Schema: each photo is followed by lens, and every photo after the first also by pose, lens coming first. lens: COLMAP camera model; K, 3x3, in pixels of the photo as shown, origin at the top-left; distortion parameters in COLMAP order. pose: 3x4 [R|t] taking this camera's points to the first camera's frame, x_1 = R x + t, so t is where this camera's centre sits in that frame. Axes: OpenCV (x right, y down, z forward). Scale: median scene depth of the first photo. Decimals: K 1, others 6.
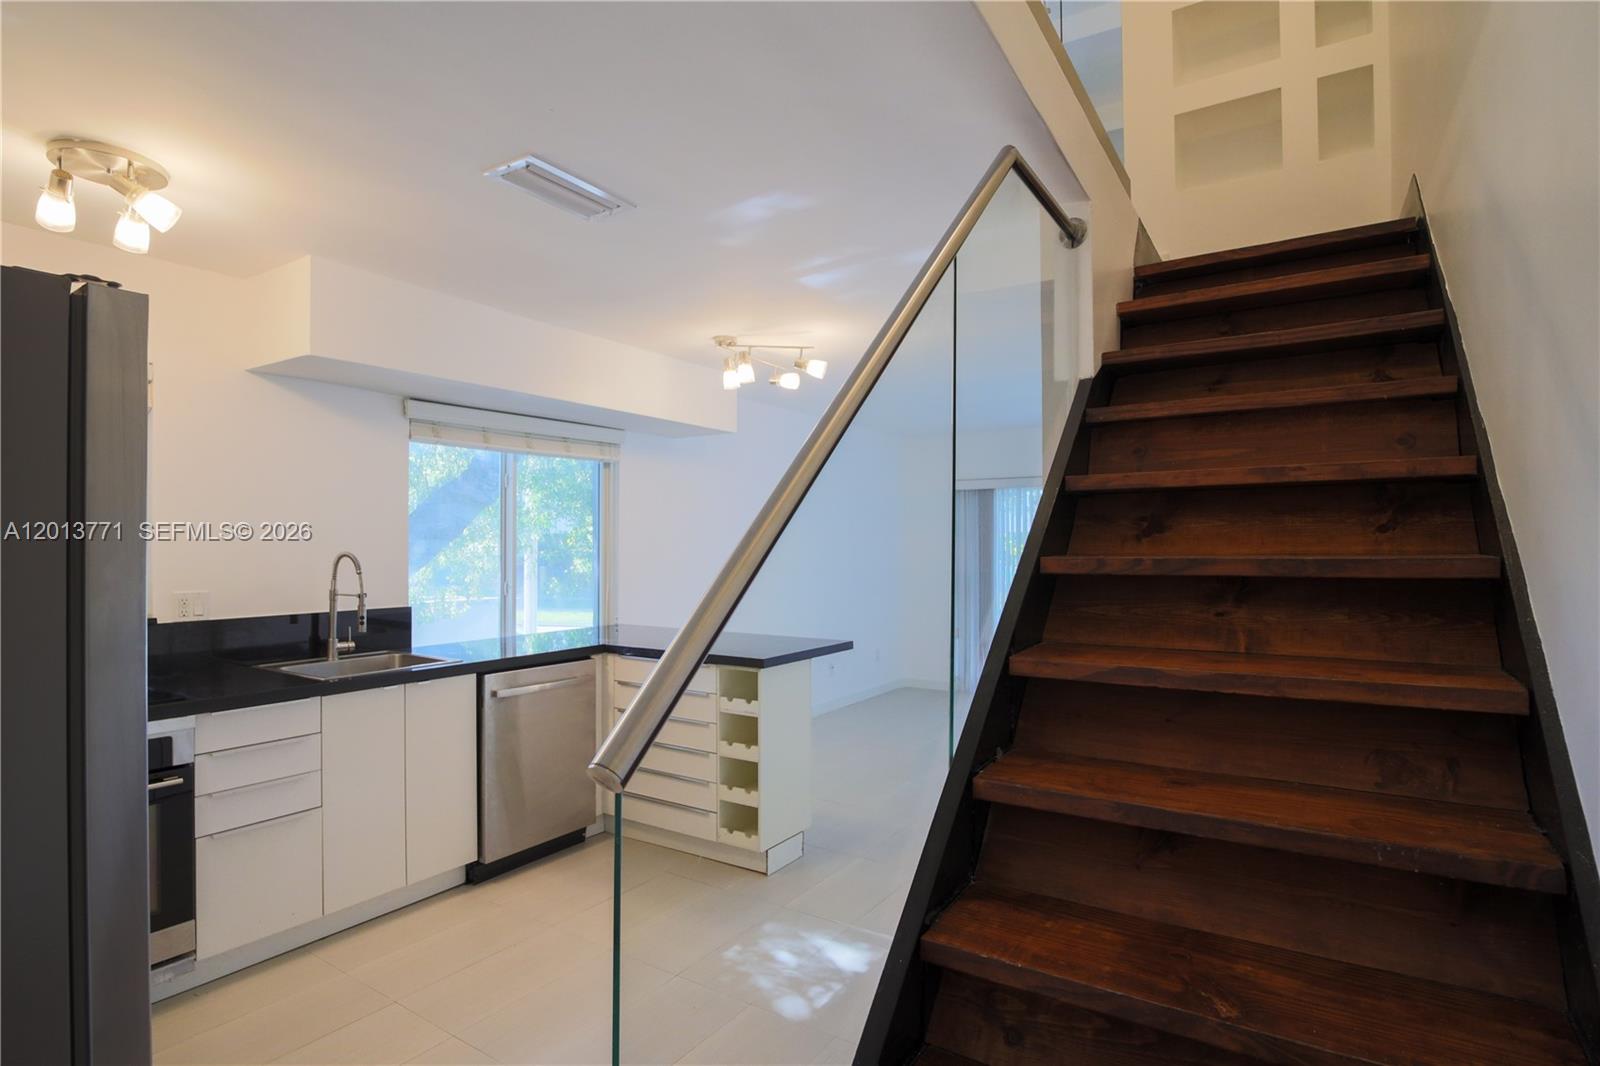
lens RADIAL K [[795.6, 0, 743.9], [0, 795.6, 533.5], [0, 0, 1]] dist [-0.030635, 0.002196]
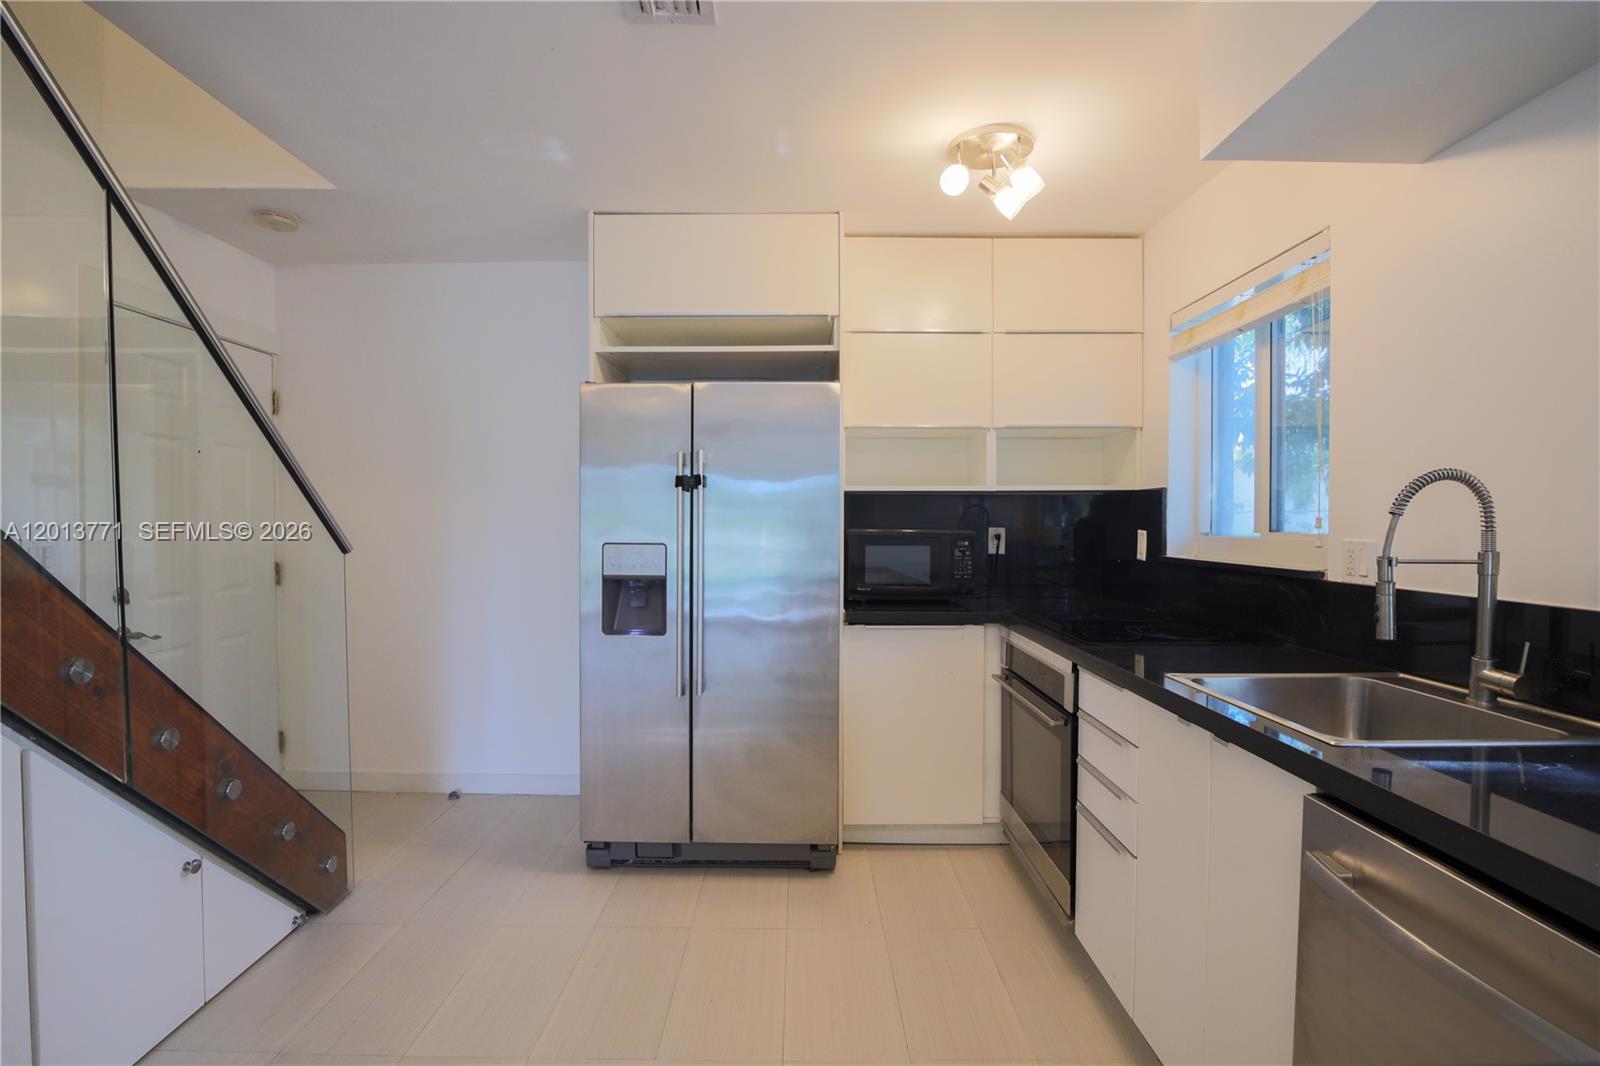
lens RADIAL K [[795.6, 0, 802.8], [0, 795.6, 535.5], [0, 0, 1]] dist [-0.030635, 0.002196]
pose [[-0.794152, 0.010232, -0.607633, 0.077210], [0.005715, 0.999940, 0.009368, 0.053504], [0.607693, 0.003967, -0.794162, 1.094803]]
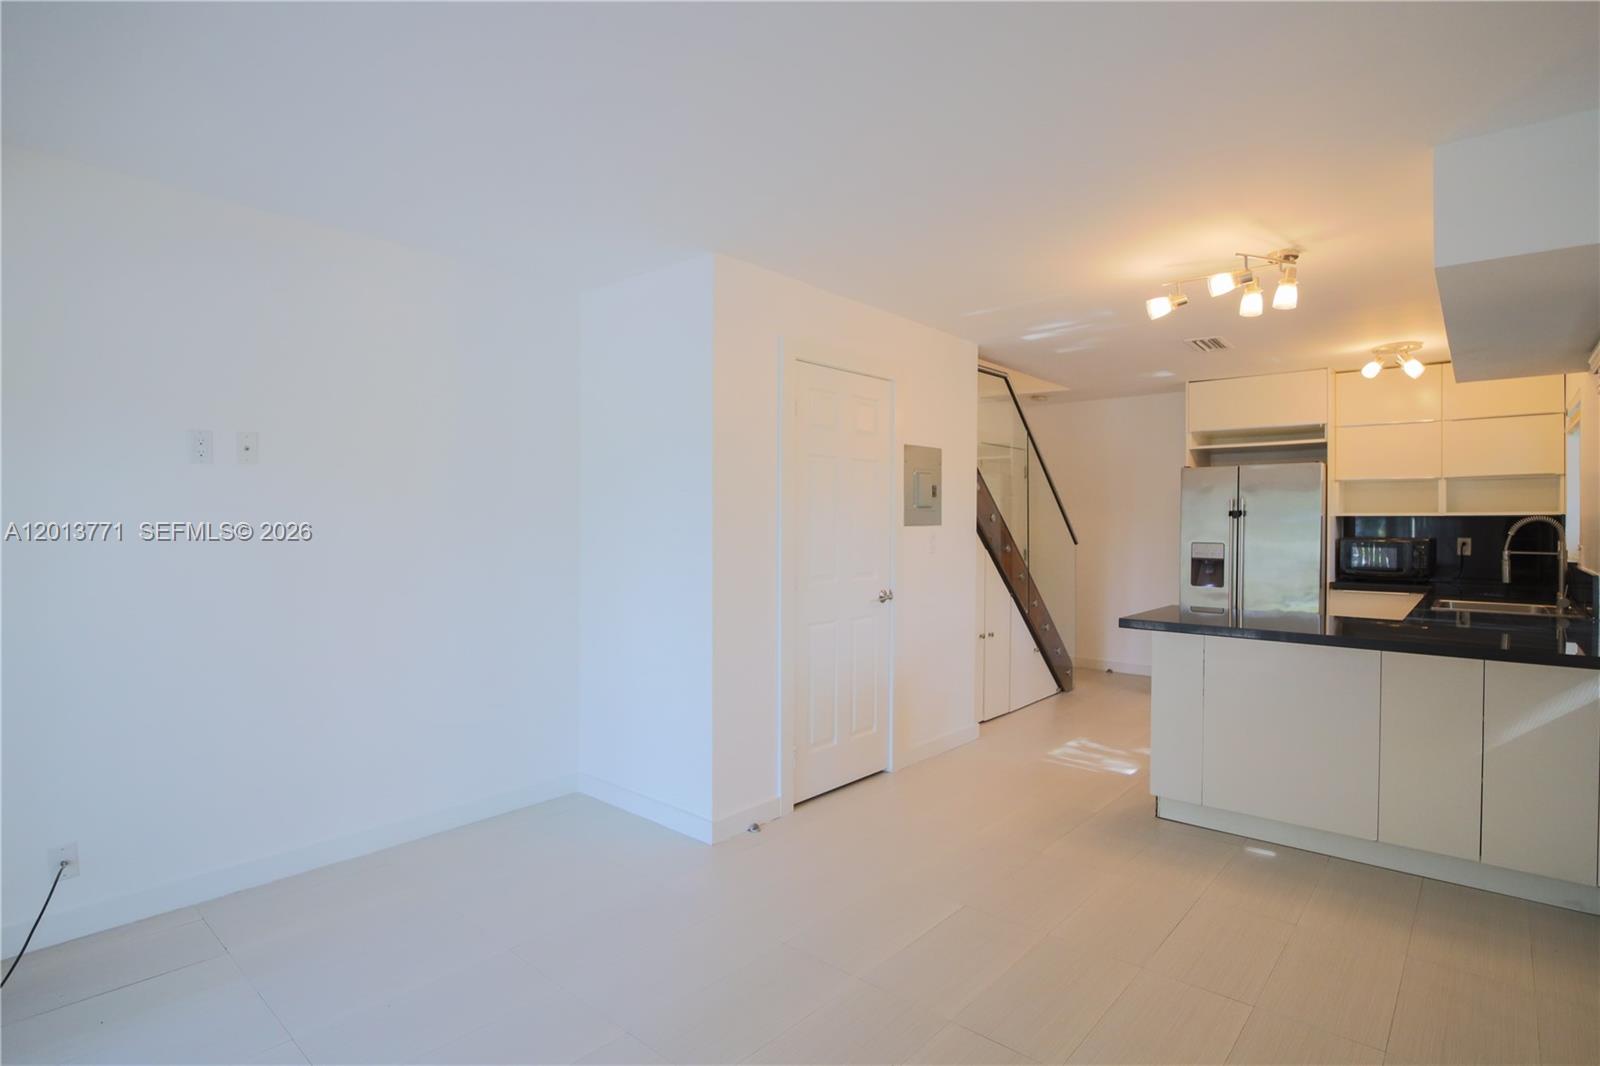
lens RADIAL K [[795.6, 0, 785.0], [0, 795.6, 529.0], [0, 0, 1]] dist [-0.030635, 0.002196]
pose [[-0.995976, -0.004853, 0.089491, 0.484895], [-0.005119, 0.999983, -0.002749, 0.047690], [-0.089476, -0.003196, -0.995984, 2.142183]]
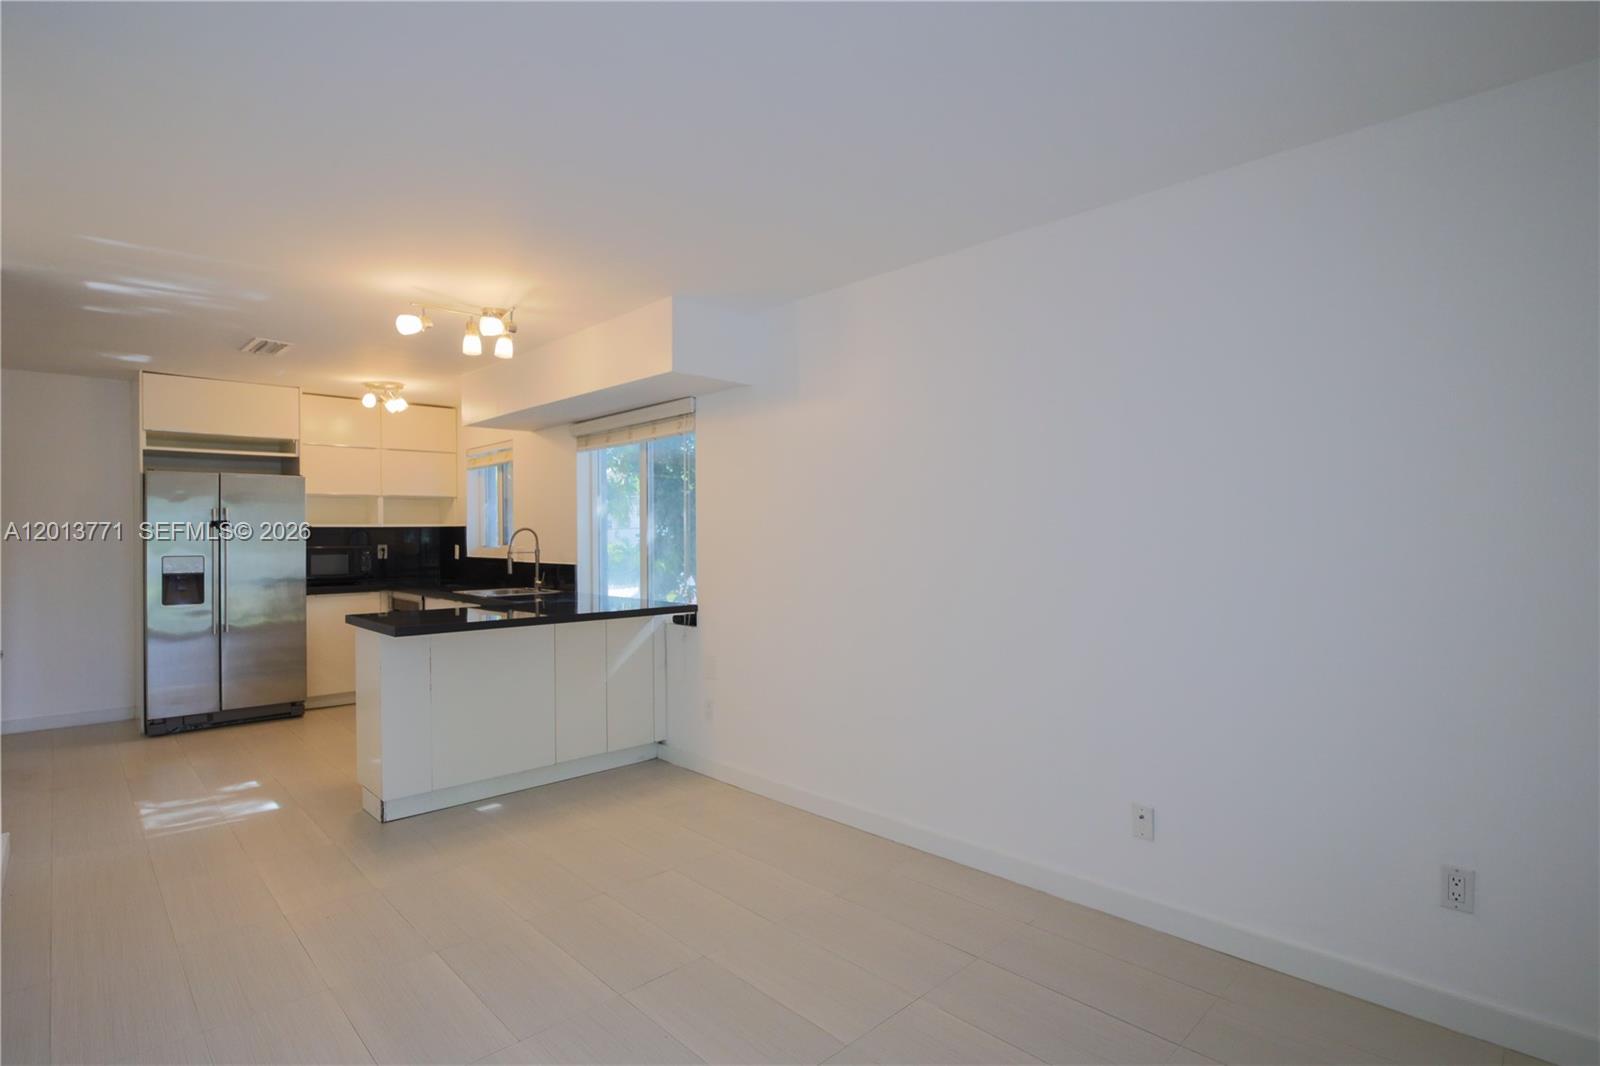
lens RADIAL K [[795.6, 0, 799.4], [0, 795.6, 538.4], [0, 0, 1]] dist [-0.030635, 0.002196]
pose [[-0.158872, 0.006408, -0.987278, 1.043884], [0.017031, 0.999848, 0.003749, 0.048421], [0.987152, -0.016219, -0.158957, 1.779001]]
